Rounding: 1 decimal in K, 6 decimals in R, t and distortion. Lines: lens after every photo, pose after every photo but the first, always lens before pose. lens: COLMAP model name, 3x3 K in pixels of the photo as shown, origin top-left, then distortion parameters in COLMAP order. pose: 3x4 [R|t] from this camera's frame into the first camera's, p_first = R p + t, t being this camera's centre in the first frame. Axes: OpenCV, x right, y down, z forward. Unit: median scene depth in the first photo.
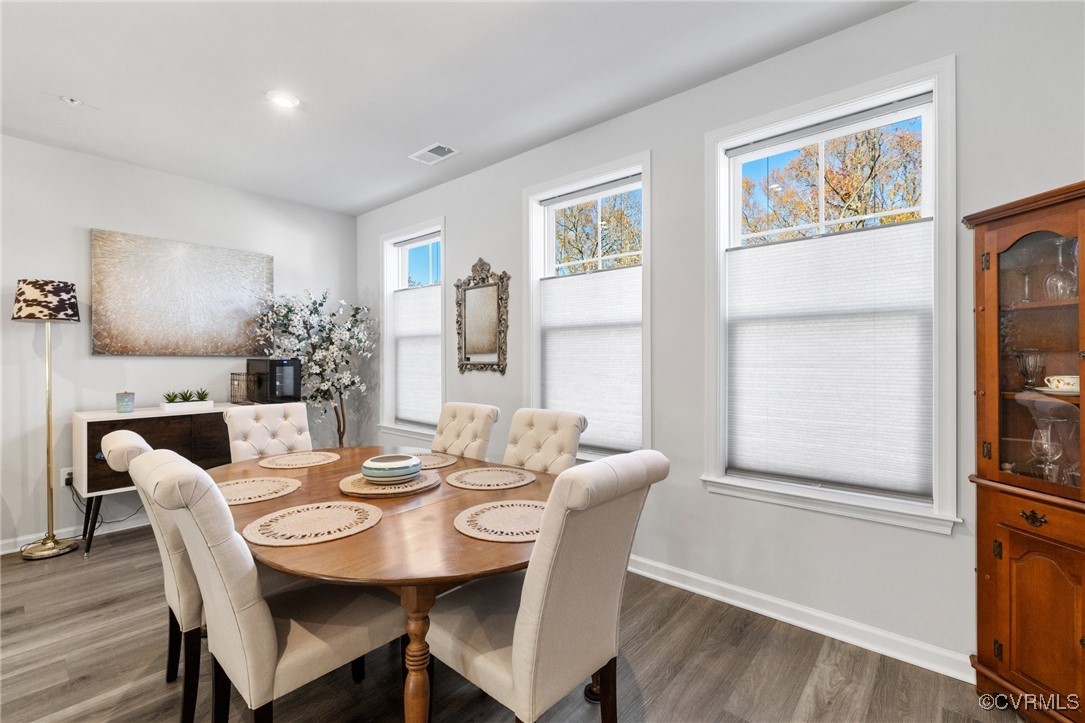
lens RADIAL K [[477.5, 0, 542.5], [0, 477.5, 361.5], [0, 0, 1]] dist [-0.002858, -0.000025]
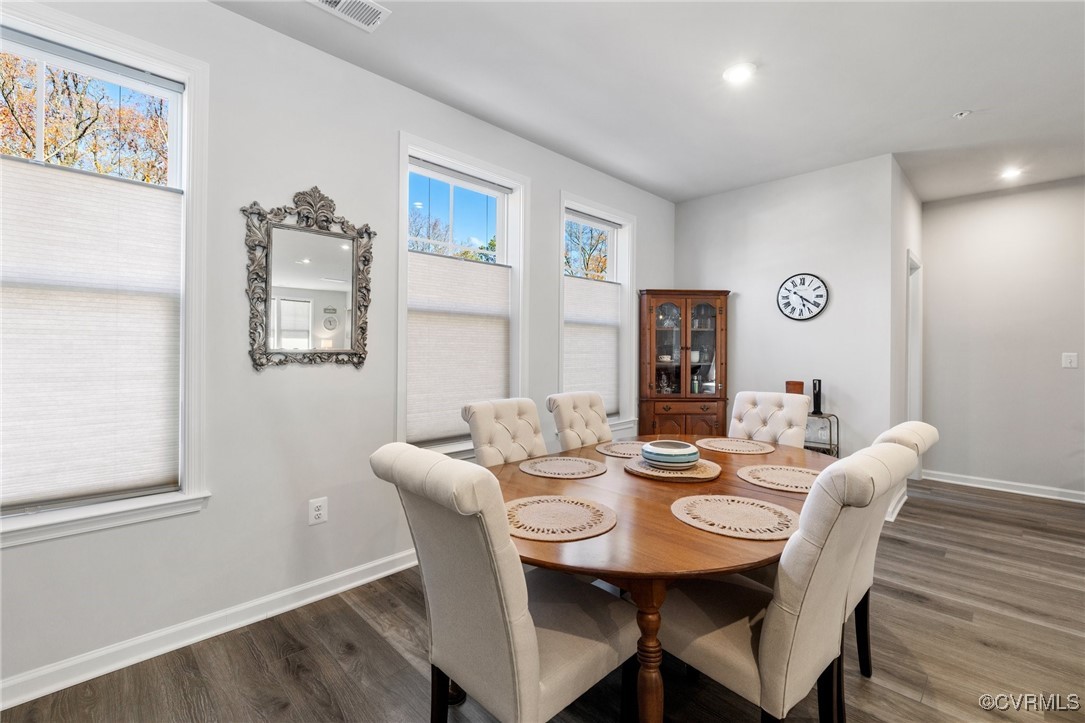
lens RADIAL K [[484.6, 0, 545.2], [0, 484.6, 349.8], [0, 0, 1]] dist [0.002454, 0.000113]
pose [[0.058753, -0.001782, 0.998271, -0.798310], [-0.004671, 0.999987, 0.002060, -0.002622], [-0.998262, -0.004784, 0.058744, 0.693994]]
